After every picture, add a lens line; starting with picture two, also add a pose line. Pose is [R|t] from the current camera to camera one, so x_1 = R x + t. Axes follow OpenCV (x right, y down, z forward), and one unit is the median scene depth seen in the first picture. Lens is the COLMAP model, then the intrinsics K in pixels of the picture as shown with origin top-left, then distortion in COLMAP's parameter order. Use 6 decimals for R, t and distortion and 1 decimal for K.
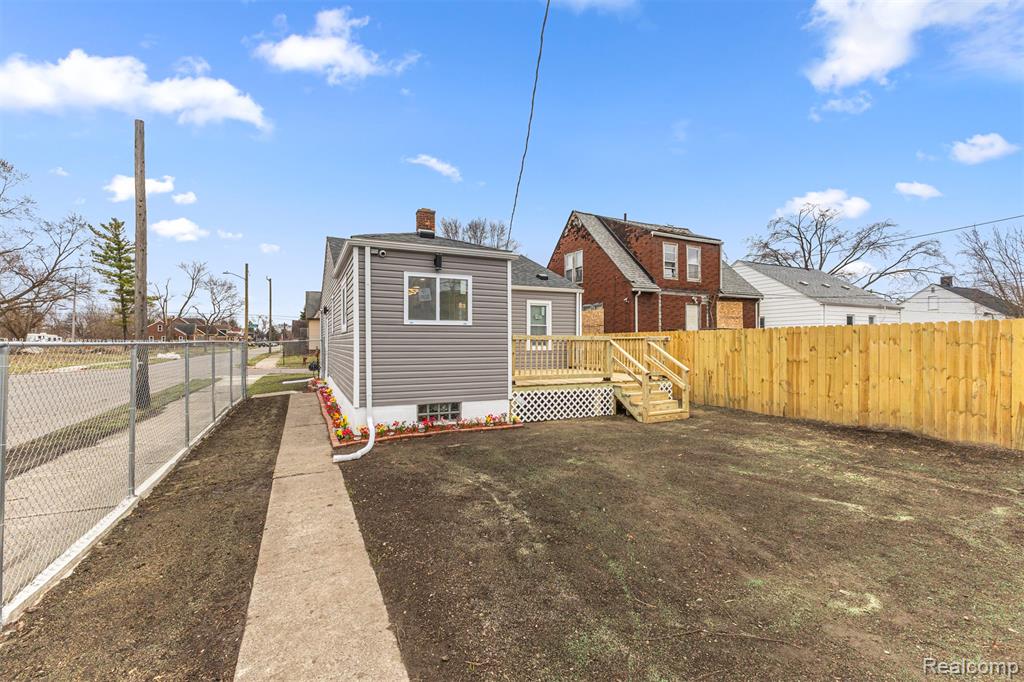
lens RADIAL K [[445.6, 0, 512.0], [0, 445.6, 341.0], [0, 0, 1]] dist [0.015921, -0.000207]
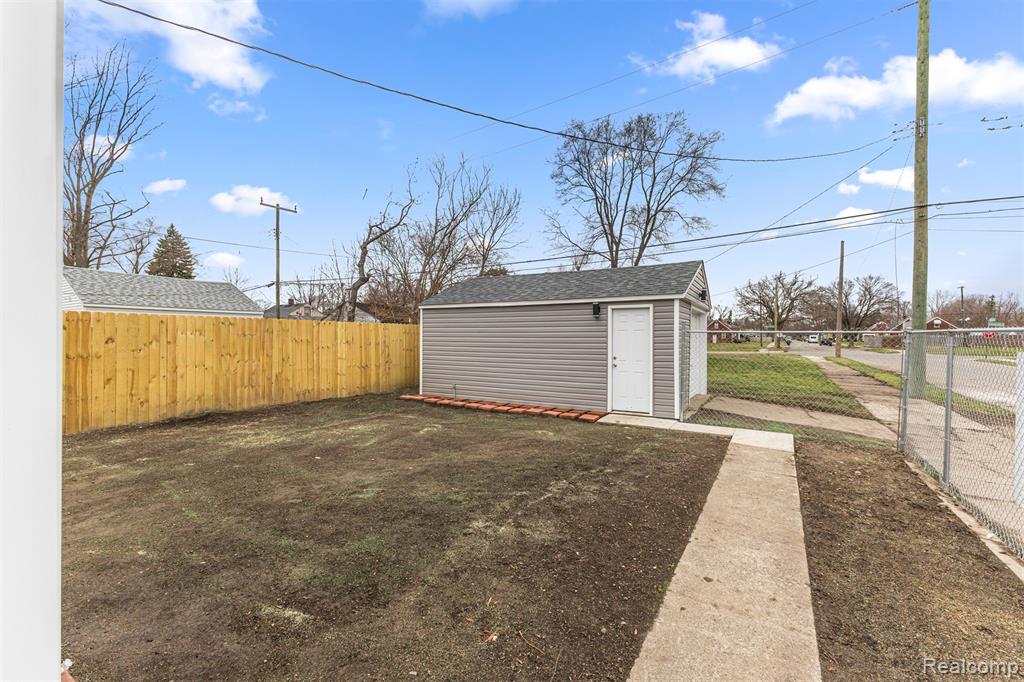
lens RADIAL K [[445.6, 0, 512.0], [0, 445.6, 341.0], [0, 0, 1]] dist [0.015921, -0.000207]
pose [[-0.556571, -0.003937, 0.830791, -0.204386], [-0.004857, 0.999987, 0.001485, 0.006846], [-0.830786, -0.003209, -0.556583, 0.415756]]
